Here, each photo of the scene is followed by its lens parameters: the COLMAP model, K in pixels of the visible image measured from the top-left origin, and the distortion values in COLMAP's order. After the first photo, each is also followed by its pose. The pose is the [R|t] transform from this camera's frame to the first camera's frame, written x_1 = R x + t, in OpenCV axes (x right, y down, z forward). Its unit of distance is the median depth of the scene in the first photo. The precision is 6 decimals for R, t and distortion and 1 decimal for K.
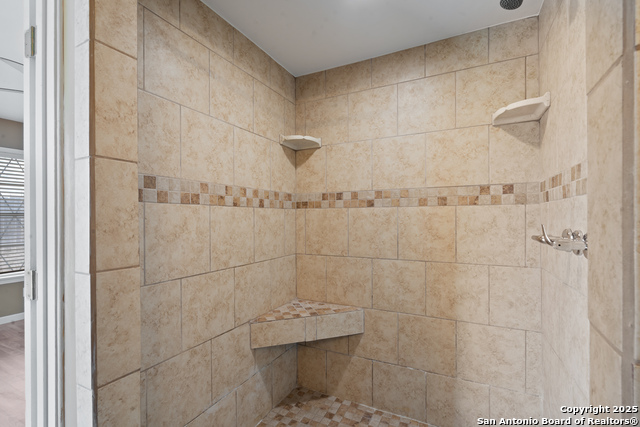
lens RADIAL K [[291.9, 0, 317.1], [0, 291.9, 217.3], [0, 0, 1]] dist [-0.005952, 0.001494]
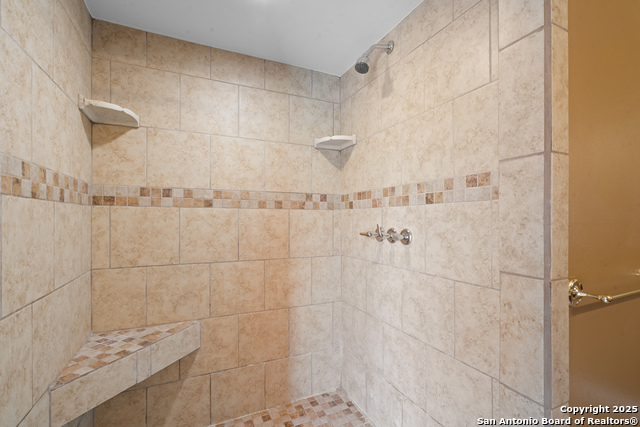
lens RADIAL K [[291.9, 0, 316.1], [0, 291.9, 216.9], [0, 0, 1]] dist [-0.005952, 0.001494]
pose [[0.620360, 0.012077, 0.784224, -0.354173], [-0.007693, 0.999927, -0.009314, 0.000955], [-0.784279, -0.000255, 0.620408, 0.179421]]
